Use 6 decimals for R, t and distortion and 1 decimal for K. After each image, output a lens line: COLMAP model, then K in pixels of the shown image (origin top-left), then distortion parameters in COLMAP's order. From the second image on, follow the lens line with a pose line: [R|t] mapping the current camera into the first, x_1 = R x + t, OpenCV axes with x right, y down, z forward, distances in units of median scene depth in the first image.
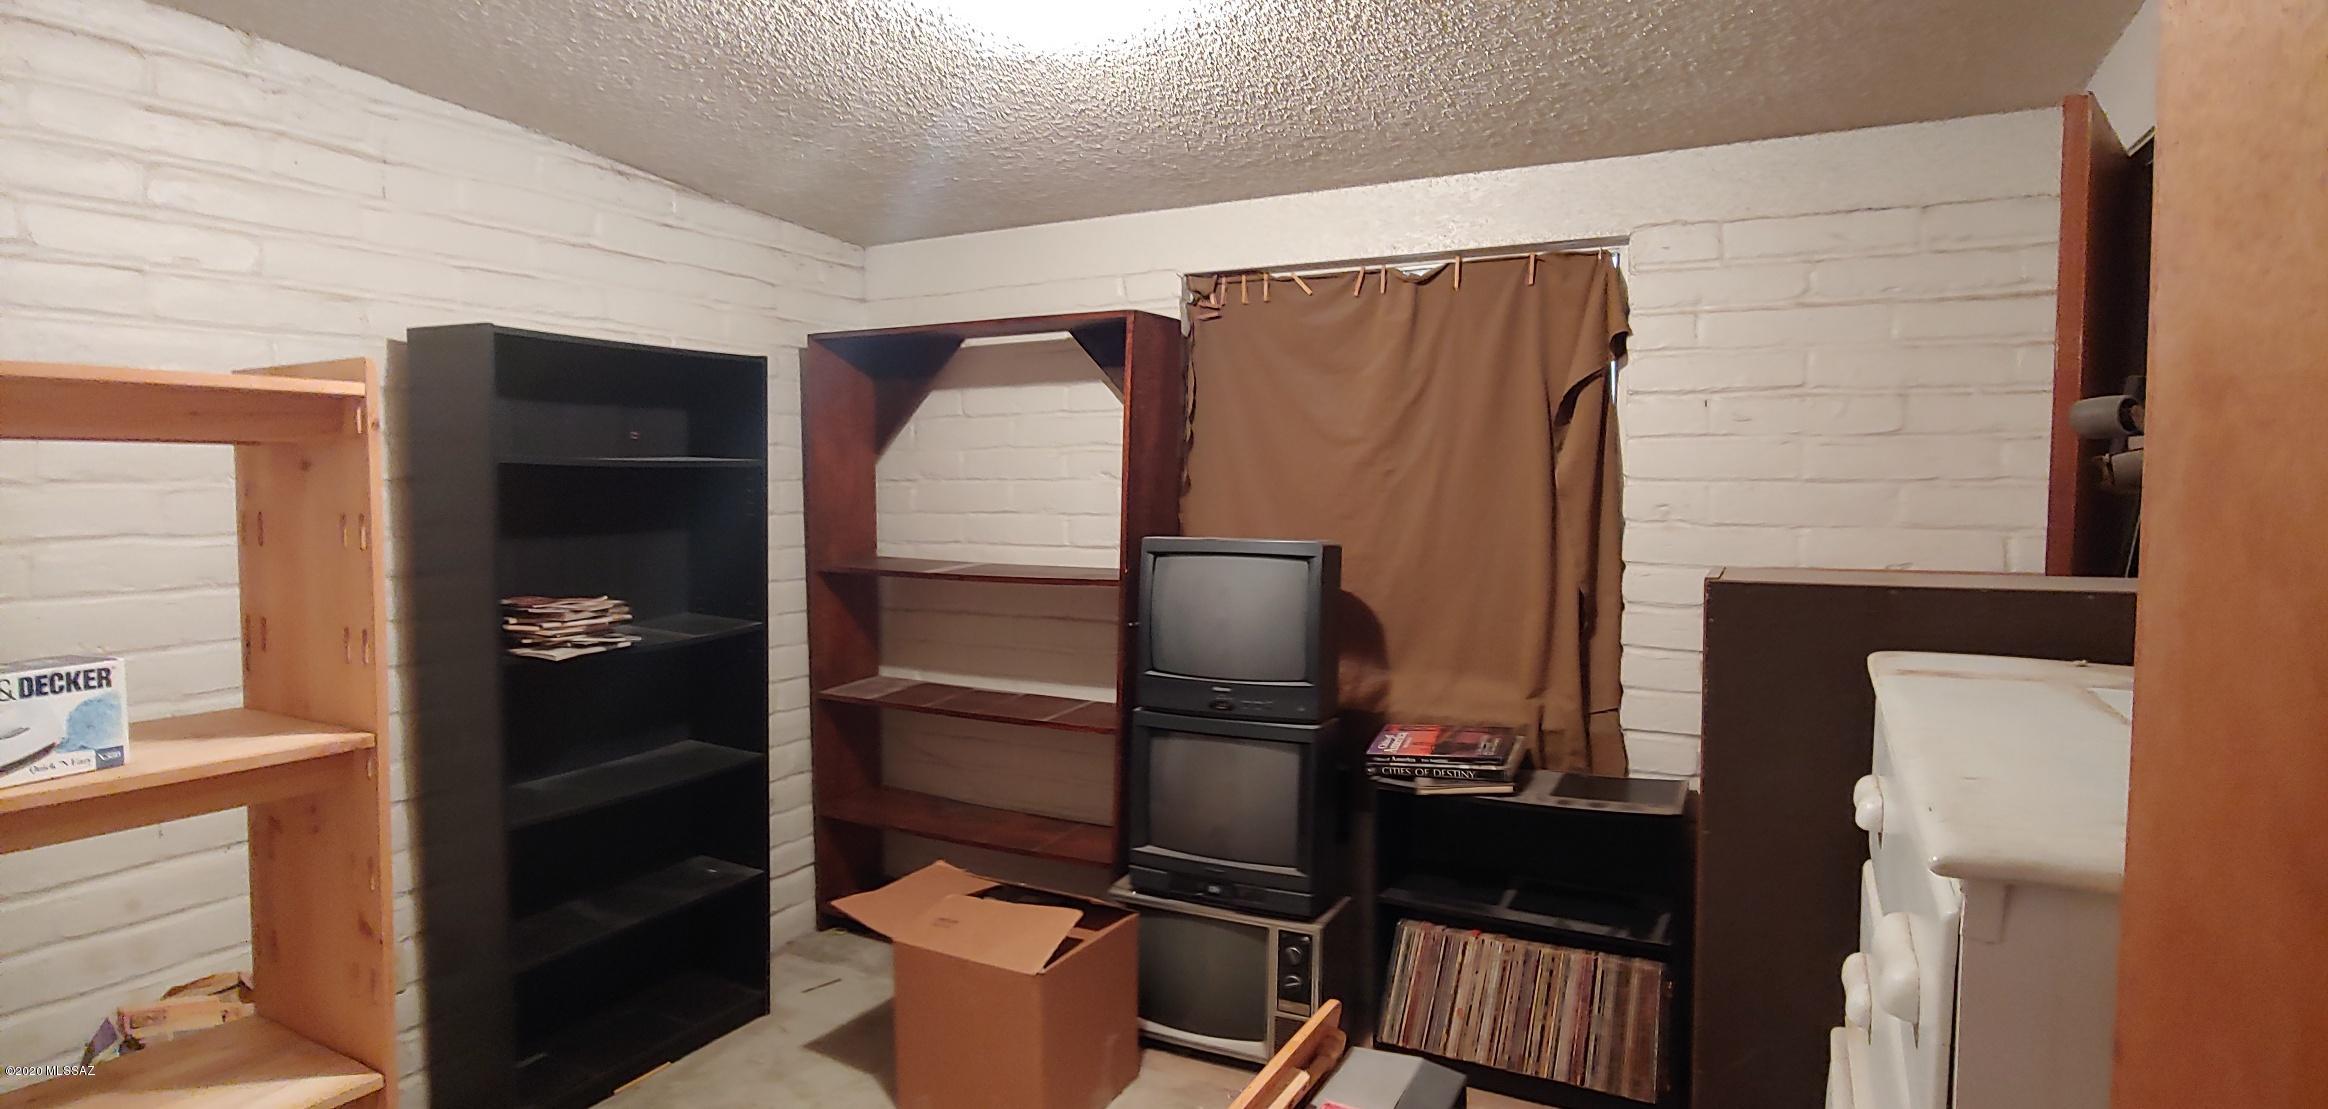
lens RADIAL K [[1154.3, 0, 1169.6], [0, 1154.3, 547.8], [0, 0, 1]] dist [-0.039091, 0.018623]
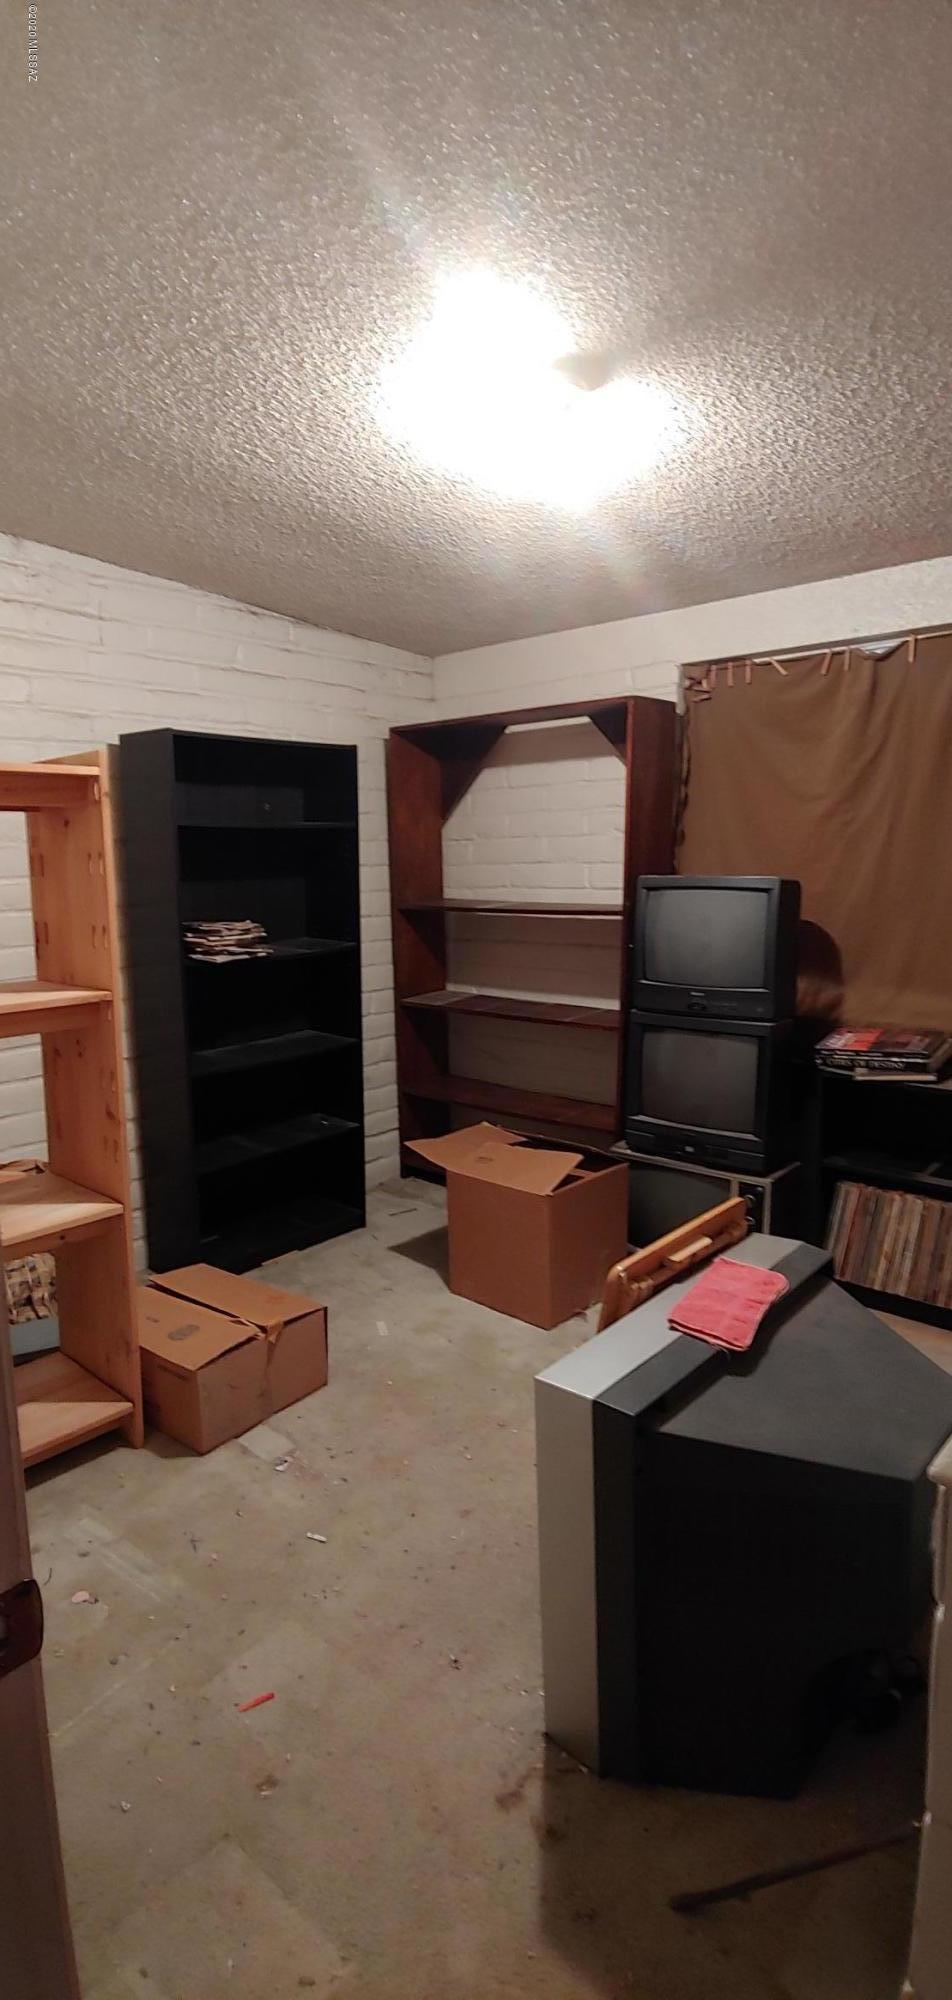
lens RADIAL K [[991.7, 0, 476.0], [0, 991.7, 1000.0], [0, 0, 1]] dist [-0.039091, 0.018623]
pose [[0.971133, 0.016433, -0.237973, 0.065275], [0.004081, 0.996334, 0.085453, 0.032627], [0.238505, -0.083957, 0.967505, -0.113446]]
